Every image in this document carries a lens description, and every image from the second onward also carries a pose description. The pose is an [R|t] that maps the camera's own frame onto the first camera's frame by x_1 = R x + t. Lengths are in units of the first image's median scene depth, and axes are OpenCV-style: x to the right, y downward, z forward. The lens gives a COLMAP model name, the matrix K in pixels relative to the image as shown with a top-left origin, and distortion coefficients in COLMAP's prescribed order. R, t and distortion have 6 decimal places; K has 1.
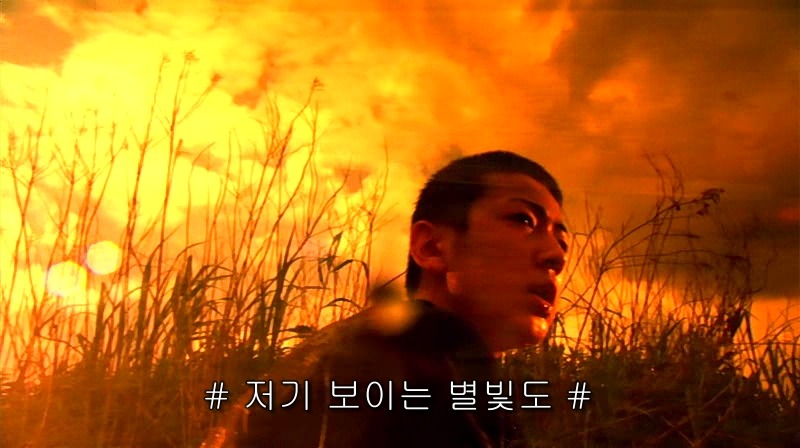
lens RADIAL K [[702.2, 0, 400.0], [0, 702.2, 224.0], [0, 0, 1]] dist [-0.011056, 0.113716]
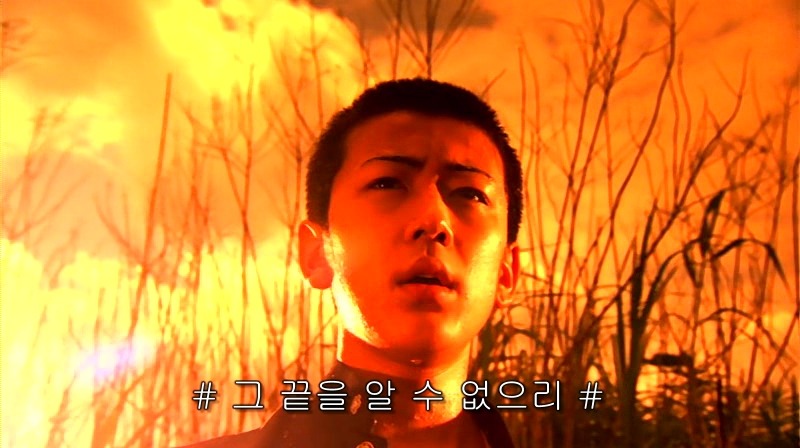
lens RADIAL K [[702.2, 0, 400.0], [0, 702.2, 224.0], [0, 0, 1]] dist [-0.011056, 0.113716]
pose [[0.891453, -0.047947, -0.450569, -0.060543], [0.080388, 0.995347, 0.053129, -0.020277], [0.445925, -0.083582, 0.891159, 0.343872]]
